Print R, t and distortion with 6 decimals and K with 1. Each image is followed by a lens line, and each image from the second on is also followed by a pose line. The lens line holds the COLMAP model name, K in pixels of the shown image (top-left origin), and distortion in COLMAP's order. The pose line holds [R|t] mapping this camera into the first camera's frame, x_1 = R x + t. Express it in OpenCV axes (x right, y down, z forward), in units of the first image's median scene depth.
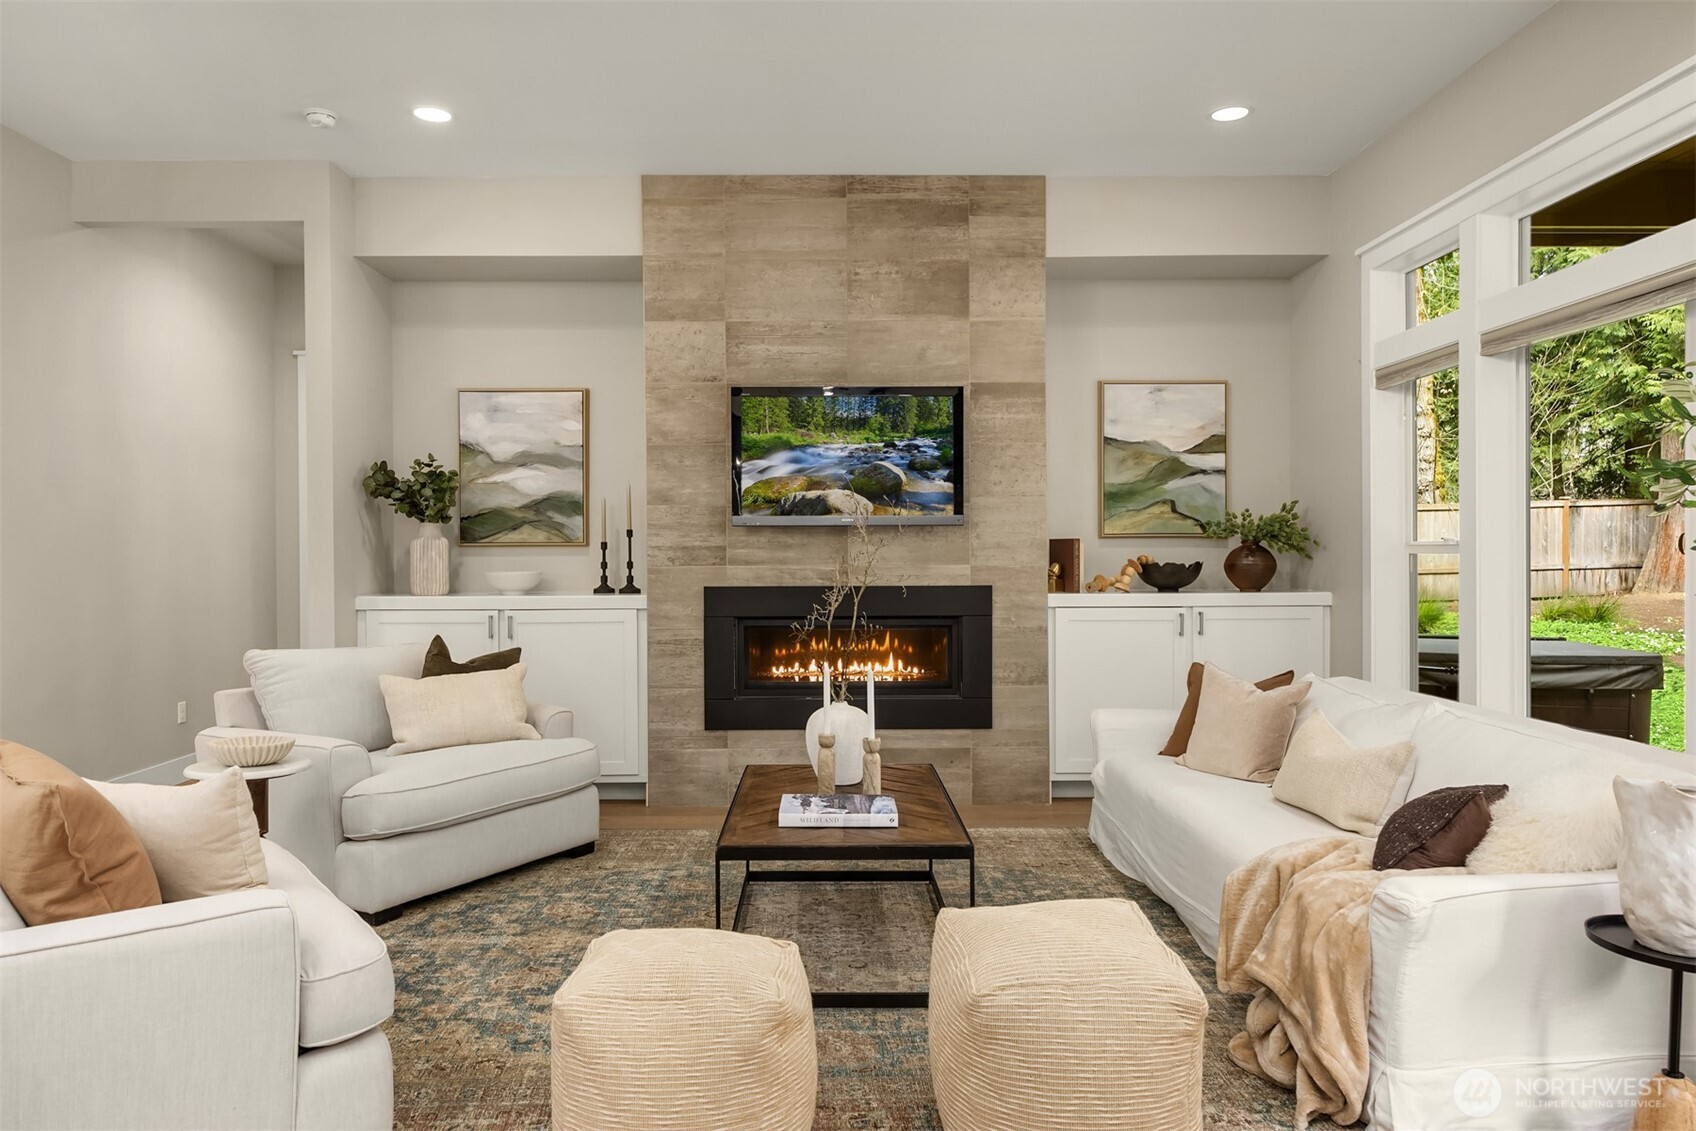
lens RADIAL K [[1136.1, 0, 848.0], [0, 1136.1, 565.5], [0, 0, 1]] dist [0.000539, -0.001184]
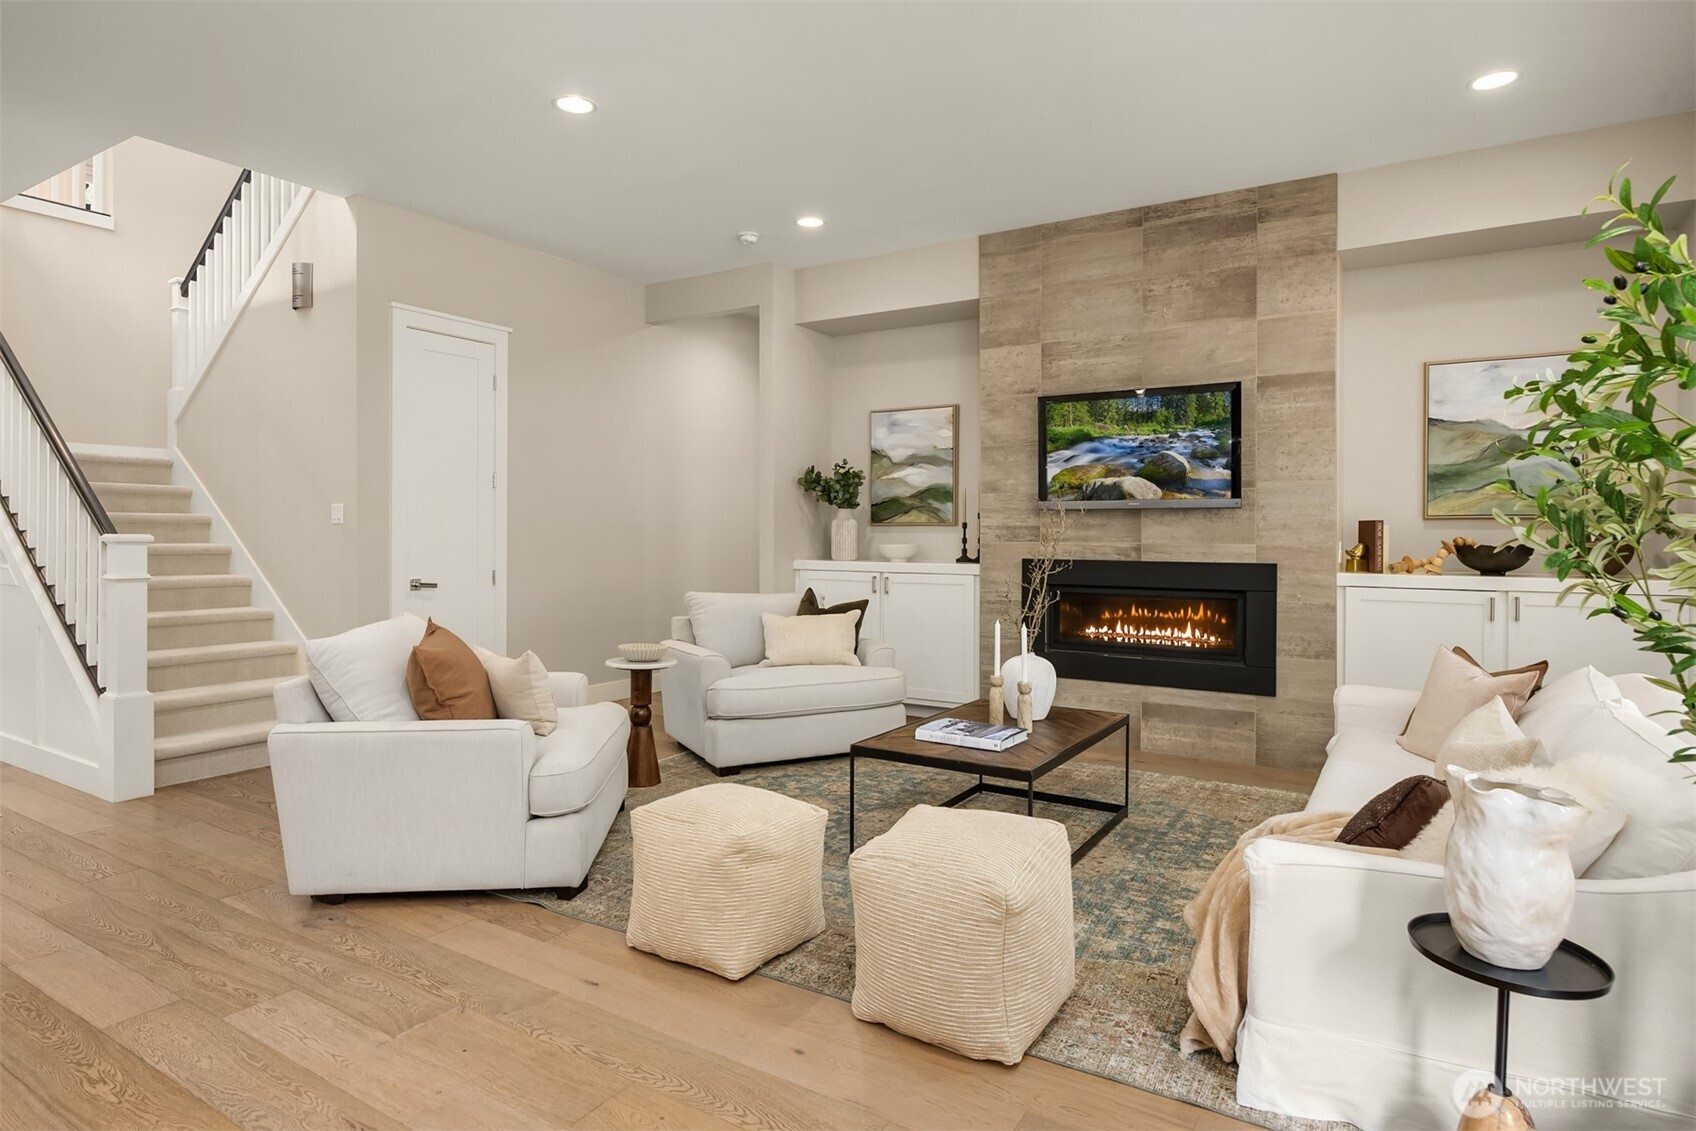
lens RADIAL K [[956.1, 0, 835.4], [0, 956.1, 539.9], [0, 0, 1]] dist [-0.000095, 0.000486]
pose [[0.836505, 0.011978, -0.547828, 0.273458], [-0.013626, 0.999907, 0.001057, -0.000169], [0.547790, 0.006580, 0.836590, 0.013570]]
